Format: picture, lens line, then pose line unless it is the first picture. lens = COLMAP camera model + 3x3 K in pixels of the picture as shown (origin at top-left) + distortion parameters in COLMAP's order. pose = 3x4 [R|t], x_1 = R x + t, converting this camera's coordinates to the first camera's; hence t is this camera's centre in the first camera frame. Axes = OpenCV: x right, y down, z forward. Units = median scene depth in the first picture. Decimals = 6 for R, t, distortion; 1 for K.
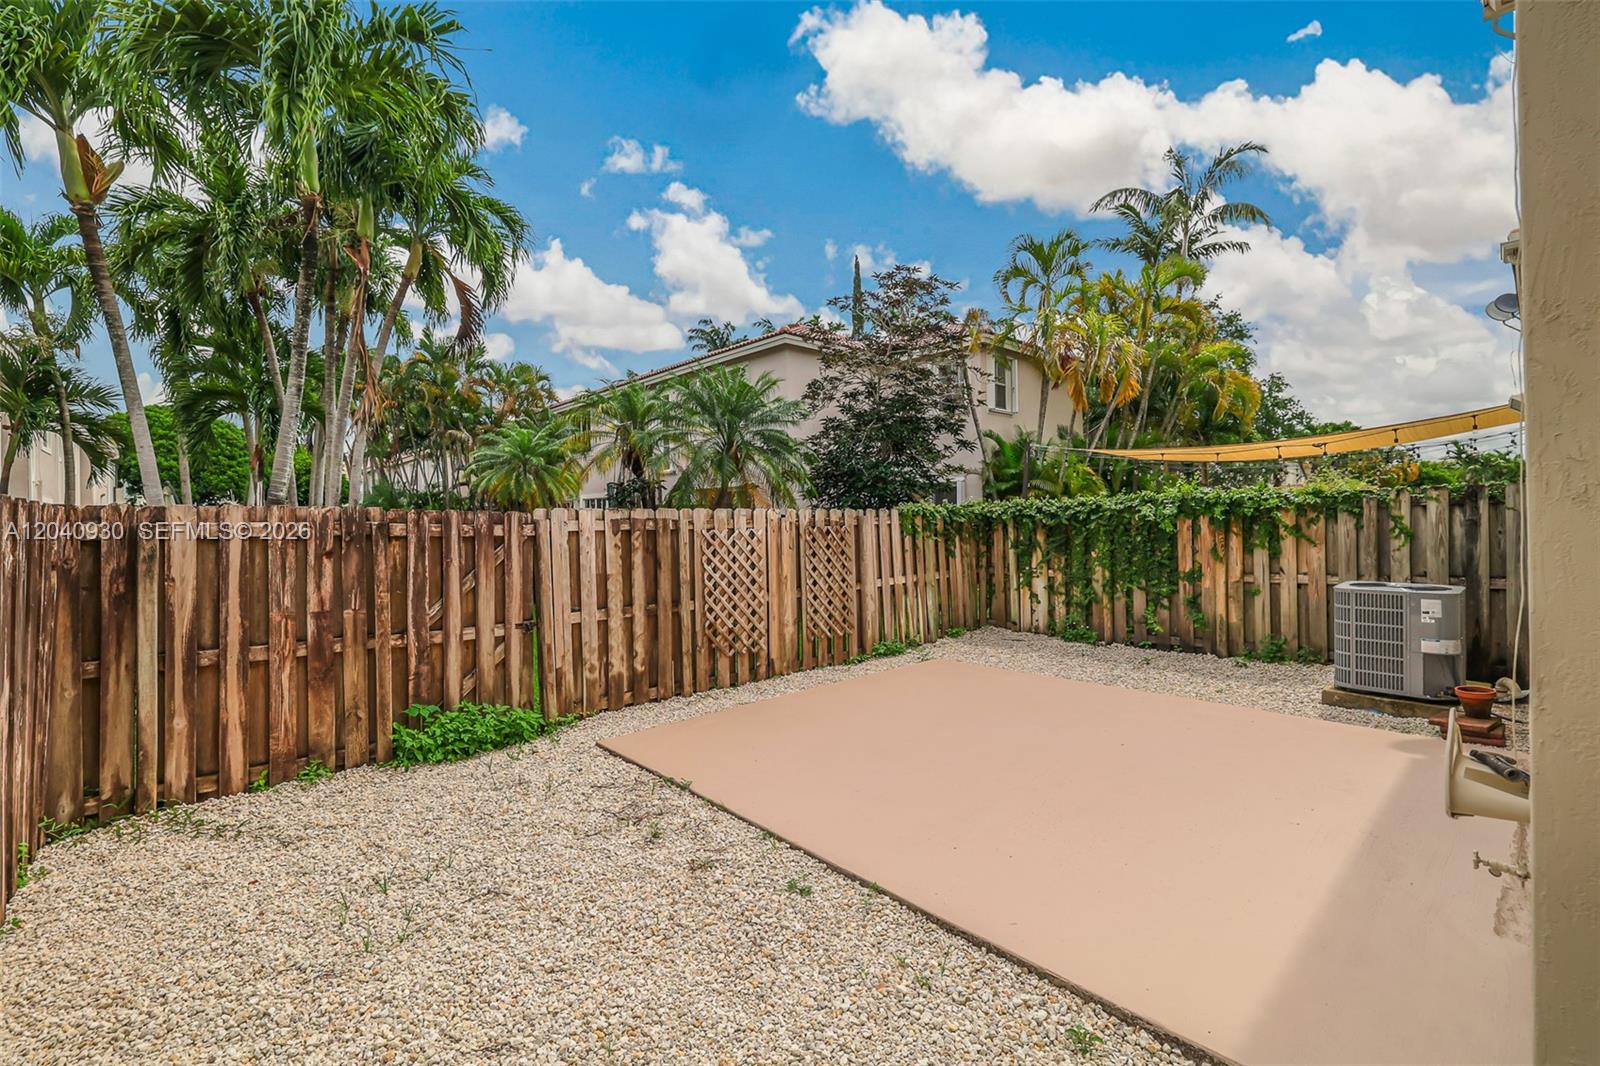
lens RADIAL K [[677.6, 0, 771.1], [0, 677.6, 517.9], [0, 0, 1]] dist [-0.000210, -0.000240]
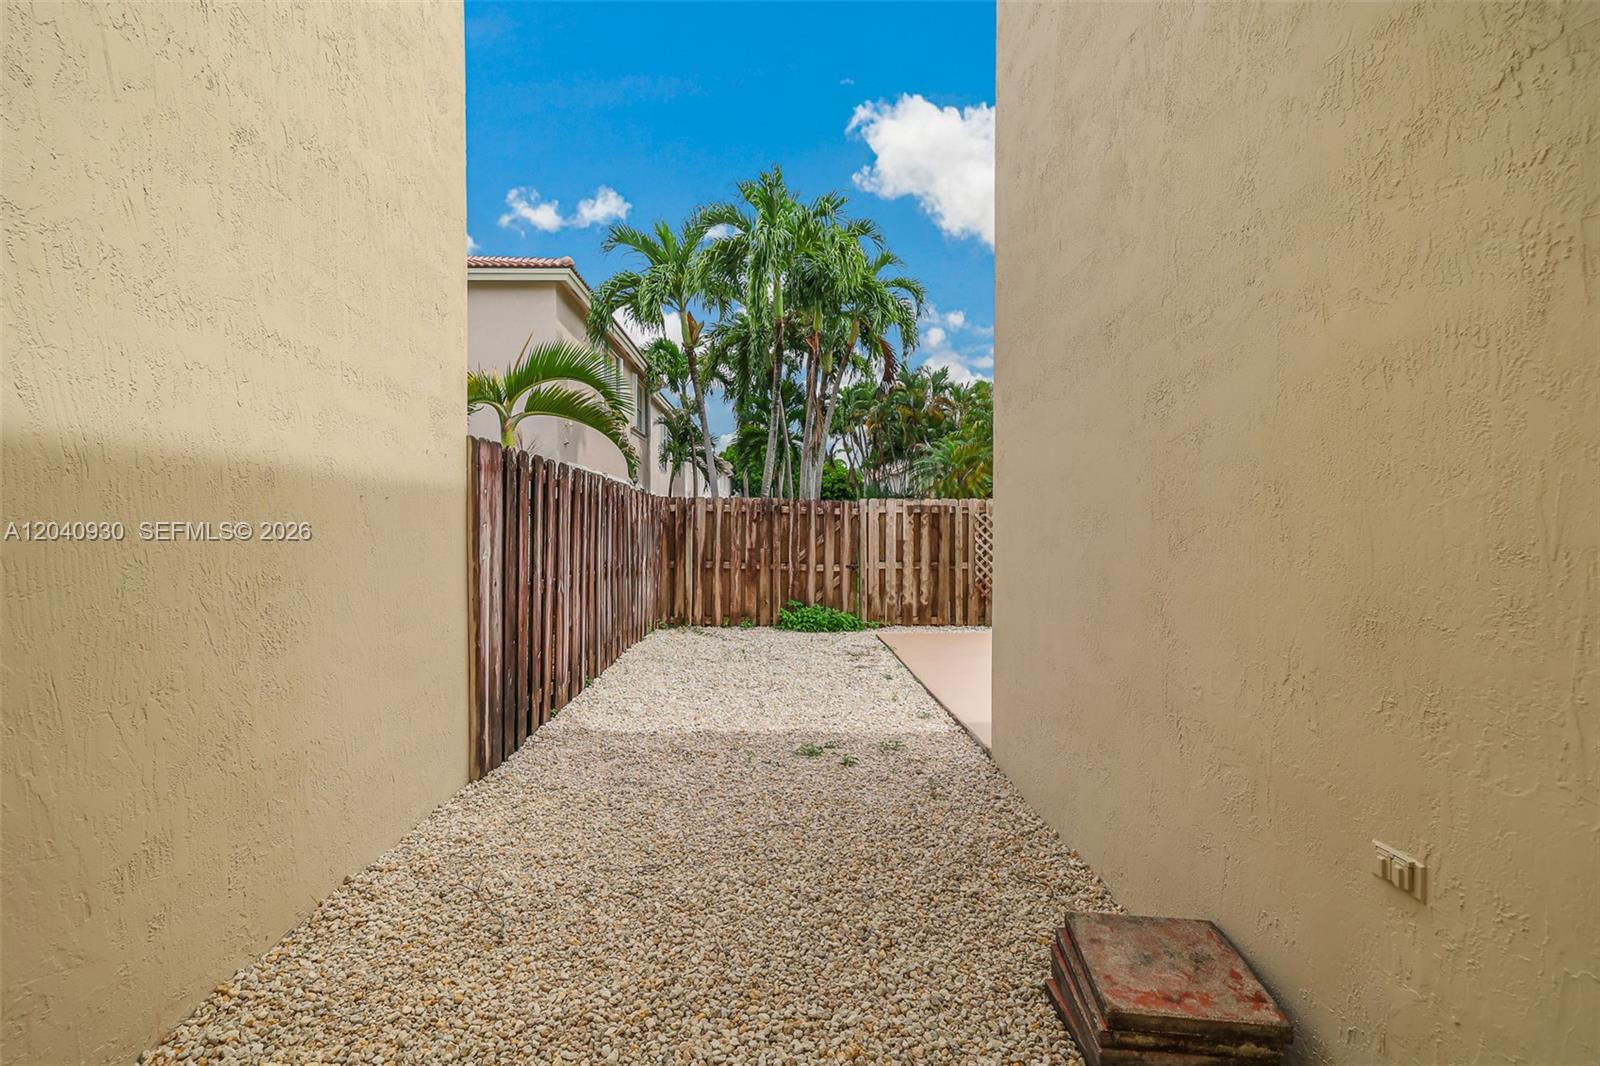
lens RADIAL K [[684.4, 0, 779.8], [0, 684.4, 529.5], [0, 0, 1]] dist [-0.001846, -0.000234]
pose [[0.759123, 0.017332, -0.650717, 0.577423], [-0.010066, 0.999838, 0.014889, 0.036608], [0.650870, -0.004753, 0.759175, -0.401899]]
